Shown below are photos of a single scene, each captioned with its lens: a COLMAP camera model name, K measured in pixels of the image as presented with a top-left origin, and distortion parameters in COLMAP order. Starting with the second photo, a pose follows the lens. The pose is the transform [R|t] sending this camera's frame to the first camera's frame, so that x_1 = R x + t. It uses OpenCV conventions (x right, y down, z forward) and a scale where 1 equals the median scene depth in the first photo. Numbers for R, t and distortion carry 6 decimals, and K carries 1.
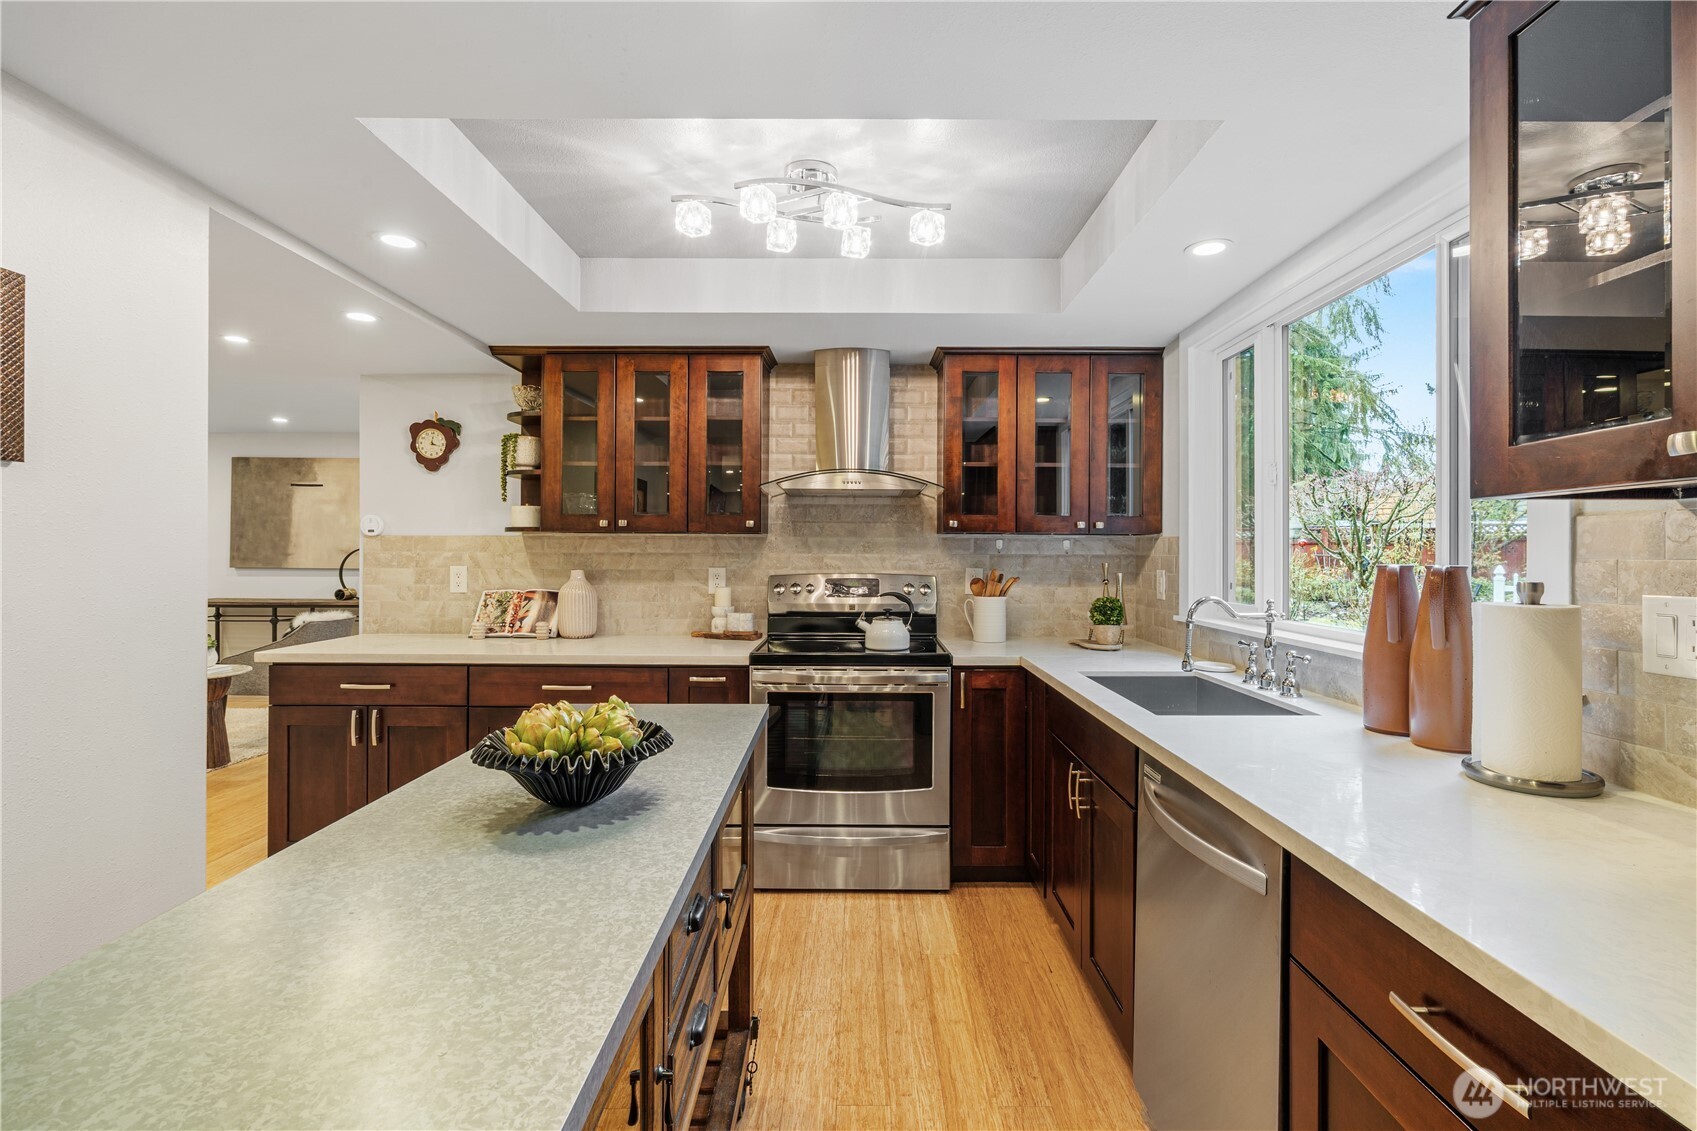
lens RADIAL K [[787.5, 0, 846.4], [0, 787.5, 570.7], [0, 0, 1]] dist [-0.009545, 0.004259]
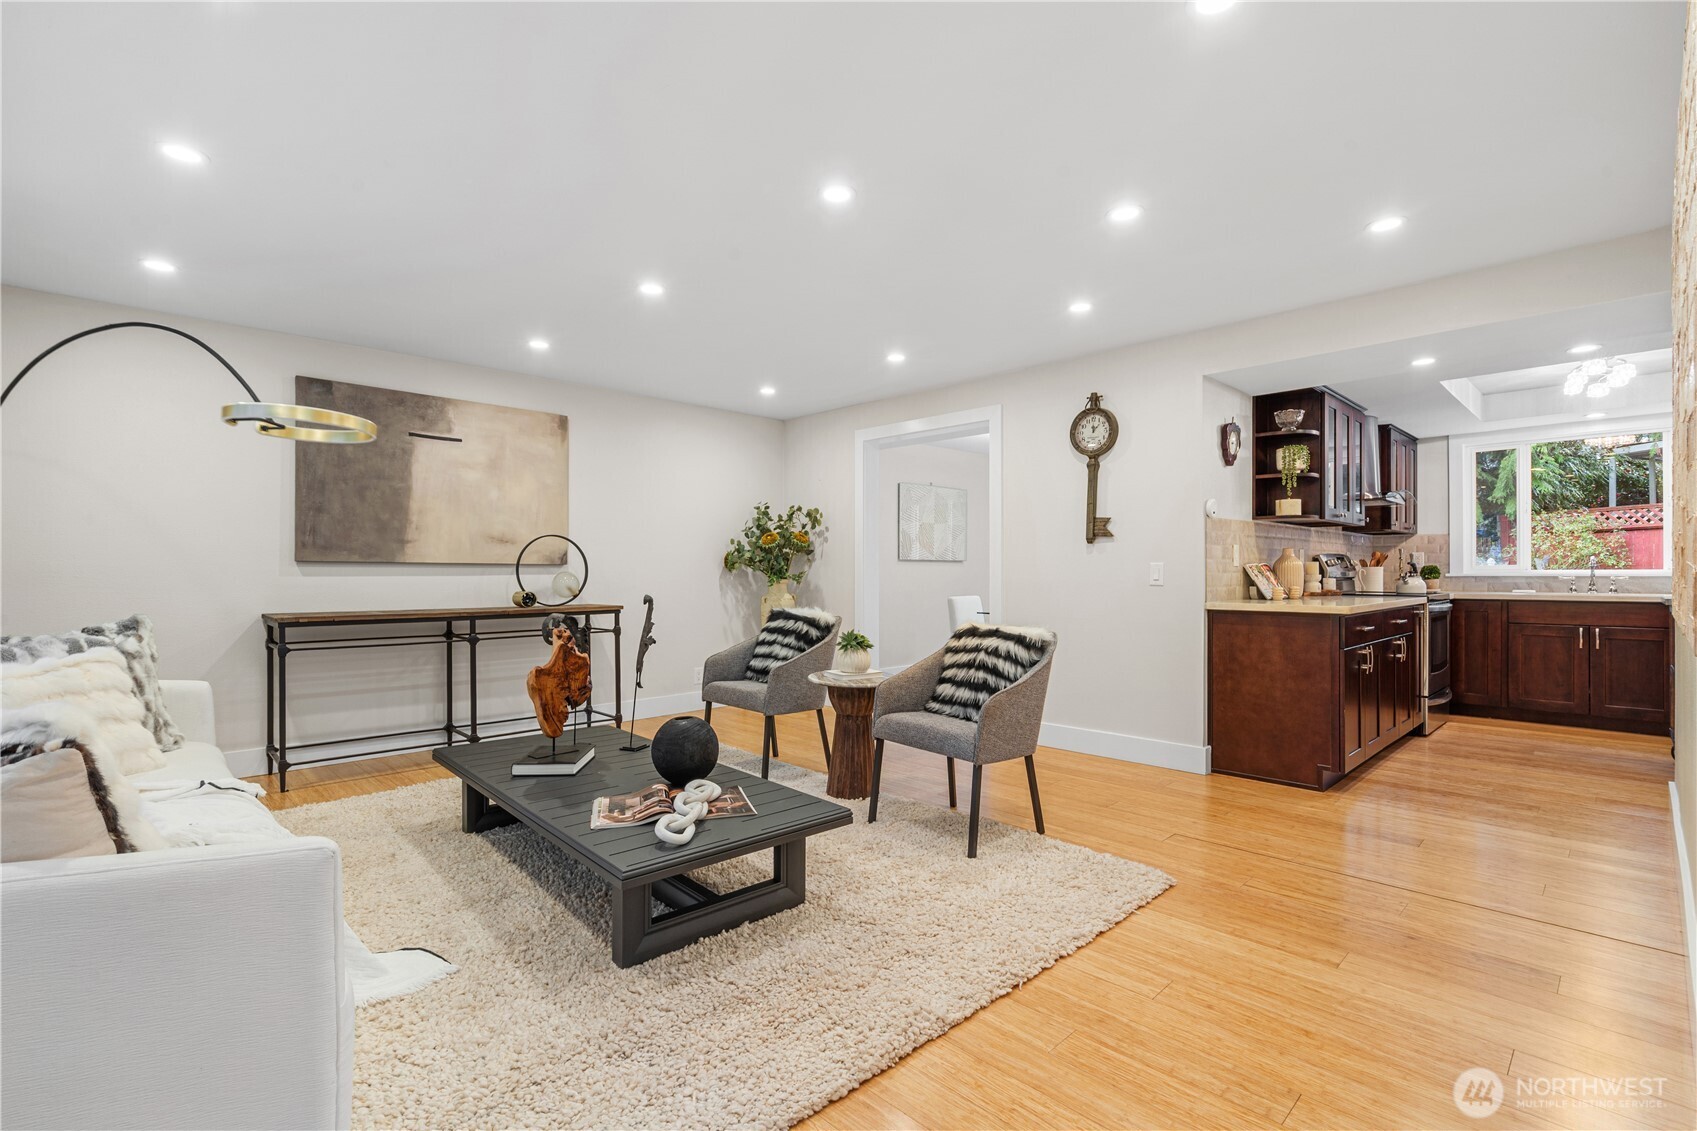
lens RADIAL K [[787.5, 0, 852.5], [0, 787.5, 573.6], [0, 0, 1]] dist [-0.009545, 0.004259]
pose [[0.710336, -0.006468, 0.703833, -0.905255], [0.015117, 0.999867, -0.006069, 0.015202], [-0.703700, 0.014951, 0.710340, 0.283173]]
